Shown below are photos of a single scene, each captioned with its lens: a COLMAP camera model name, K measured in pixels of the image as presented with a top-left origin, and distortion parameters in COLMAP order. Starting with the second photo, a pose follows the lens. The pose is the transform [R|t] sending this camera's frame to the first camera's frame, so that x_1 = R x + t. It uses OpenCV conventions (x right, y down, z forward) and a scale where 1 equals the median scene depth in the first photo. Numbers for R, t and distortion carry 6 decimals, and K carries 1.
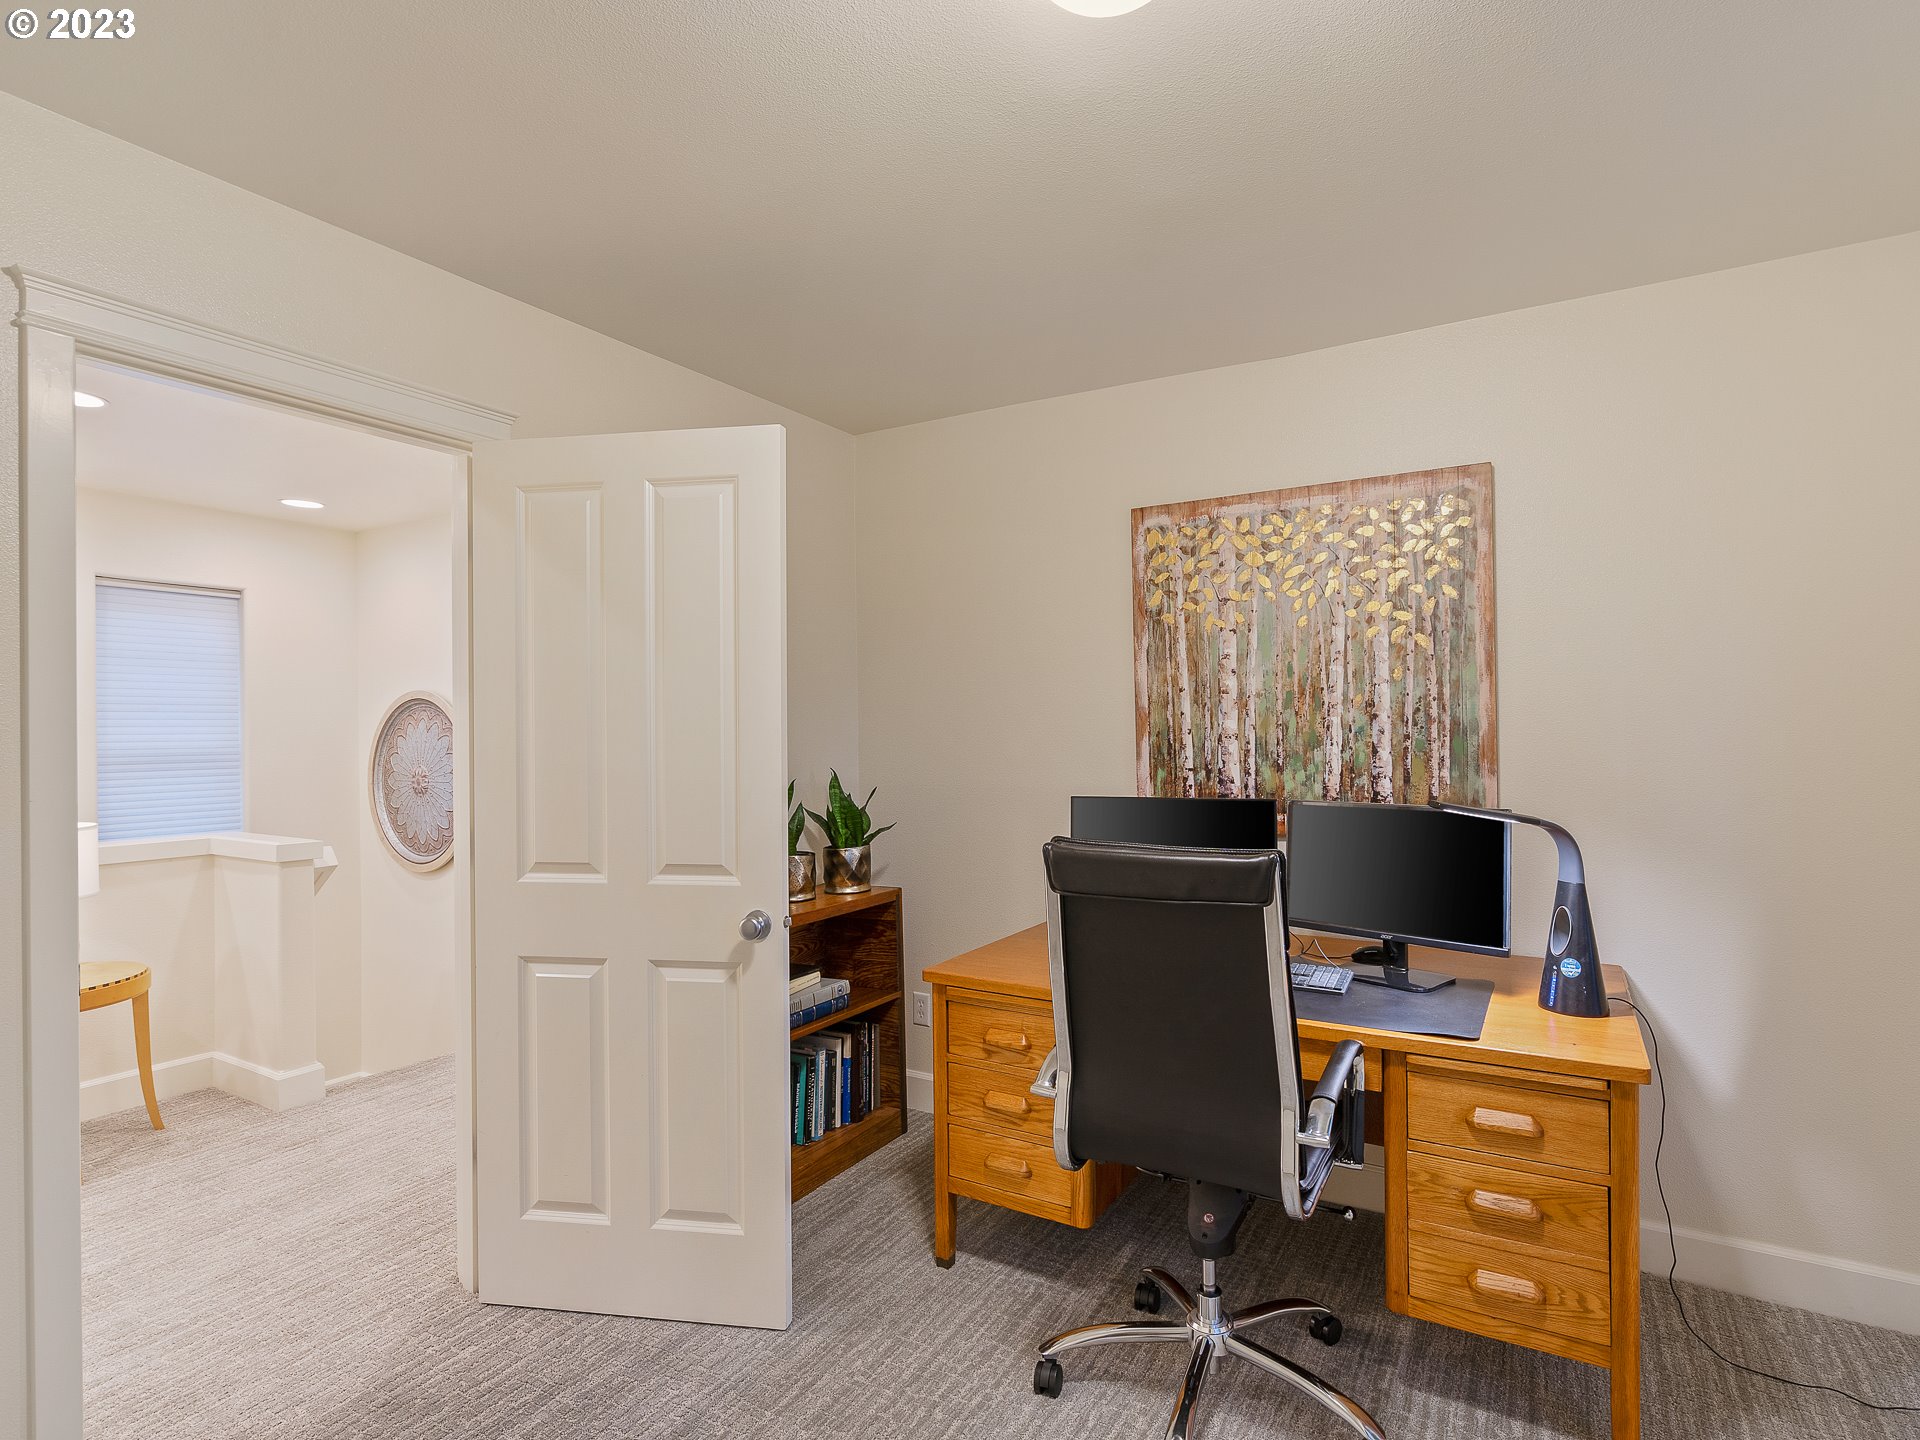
lens RADIAL K [[982.8, 0, 936.2], [0, 982.8, 729.1], [0, 0, 1]] dist [-0.000759, -0.000156]
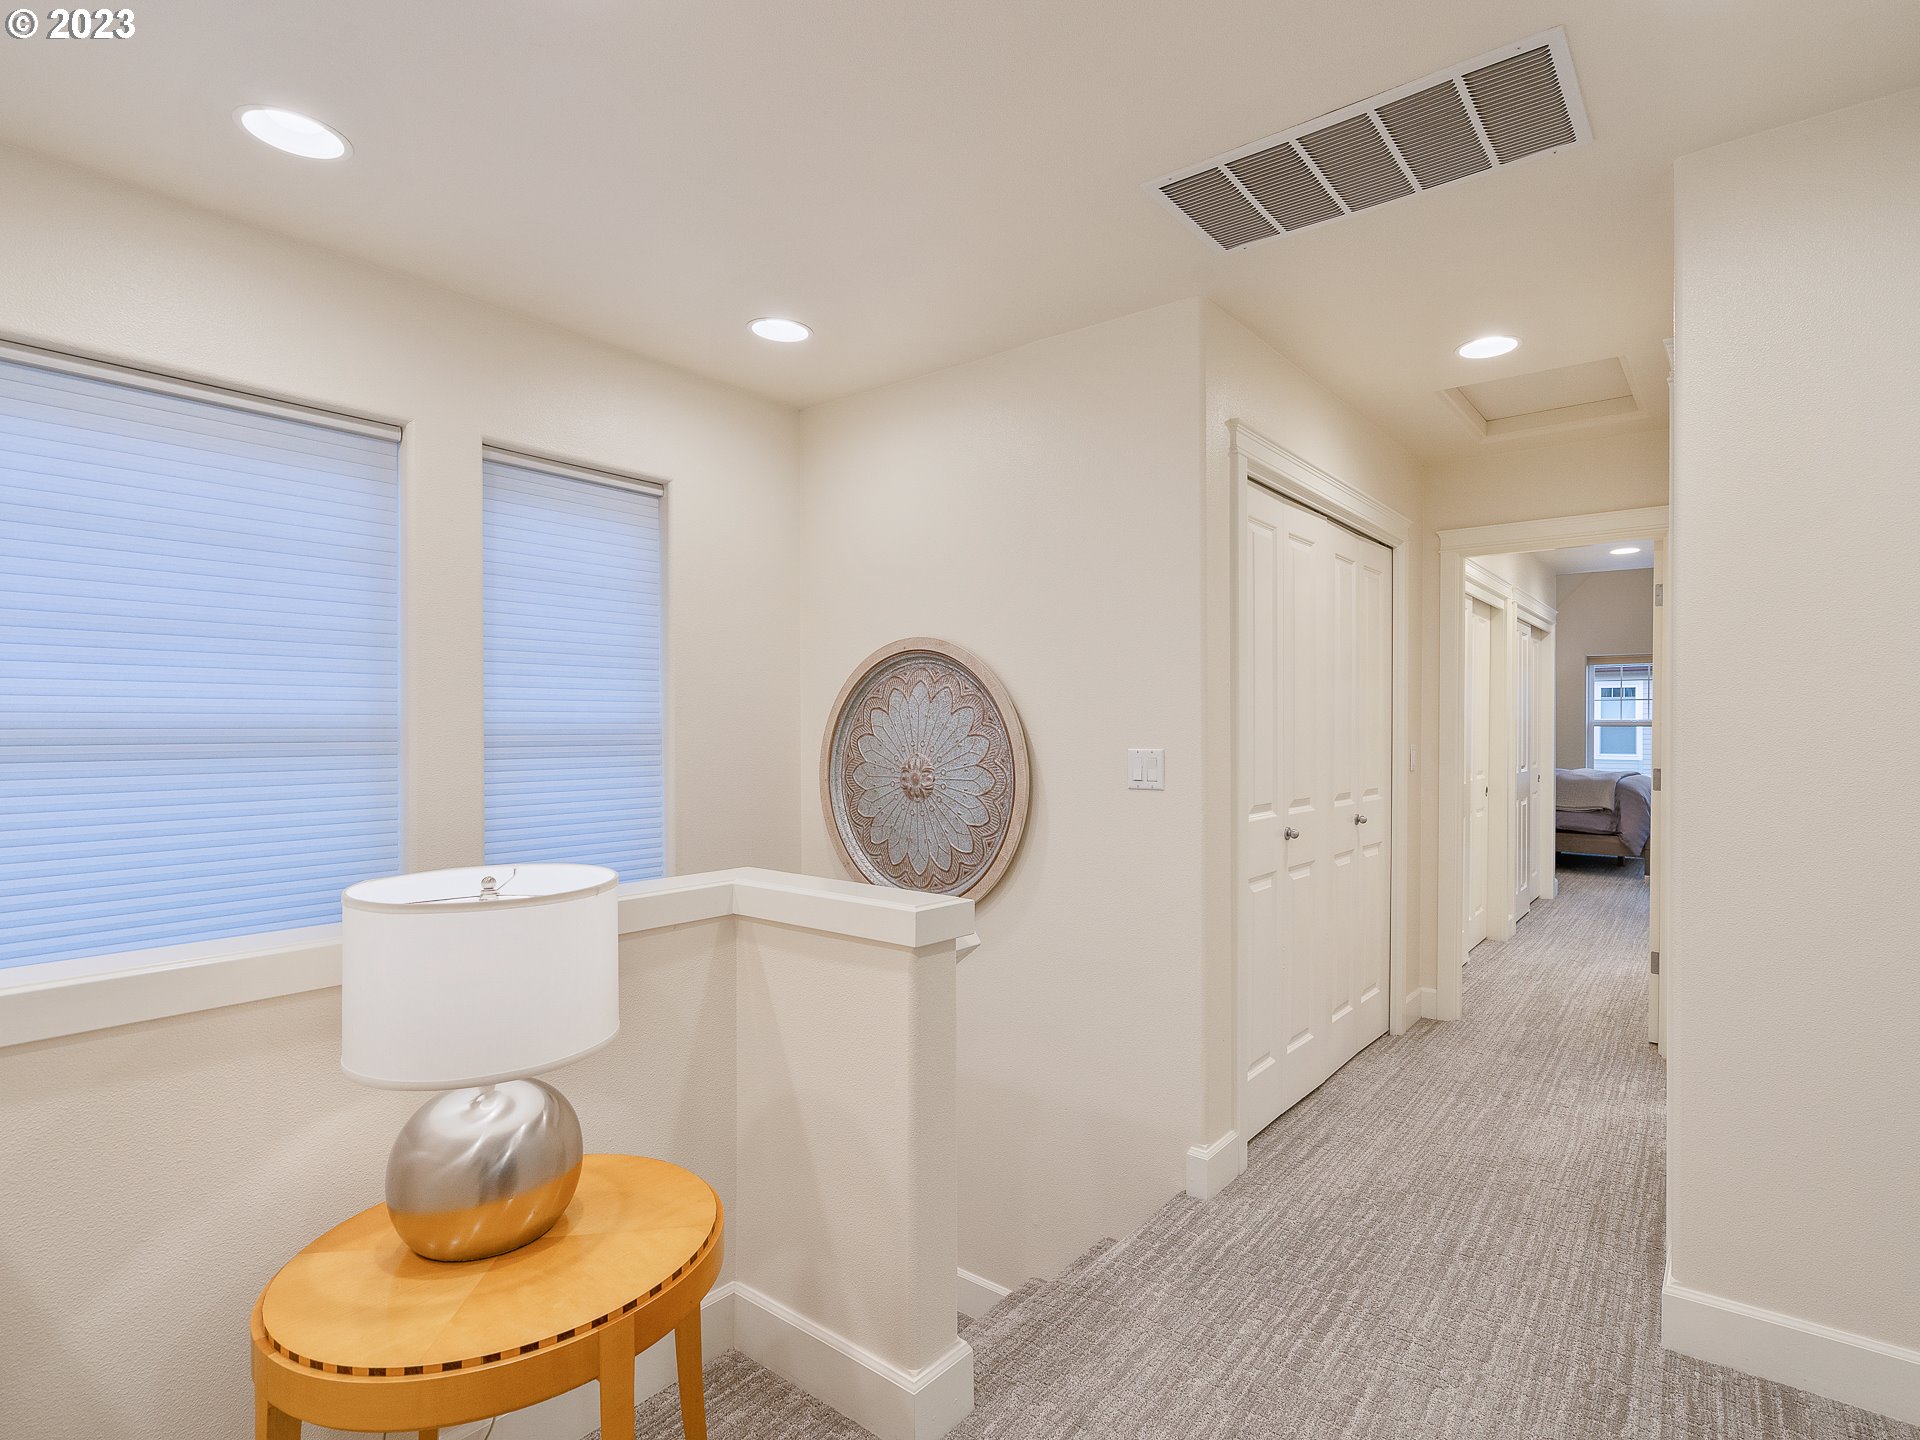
lens RADIAL K [[964.9, 0, 960.0], [0, 964.9, 720.0], [0, 0, 1]] dist [0.002695, 0.000211]
pose [[0.993632, 0.008805, -0.112333, -0.433638], [-0.008960, 0.999959, -0.000870, 0.015447], [0.112321, 0.001871, 0.993670, 0.380184]]
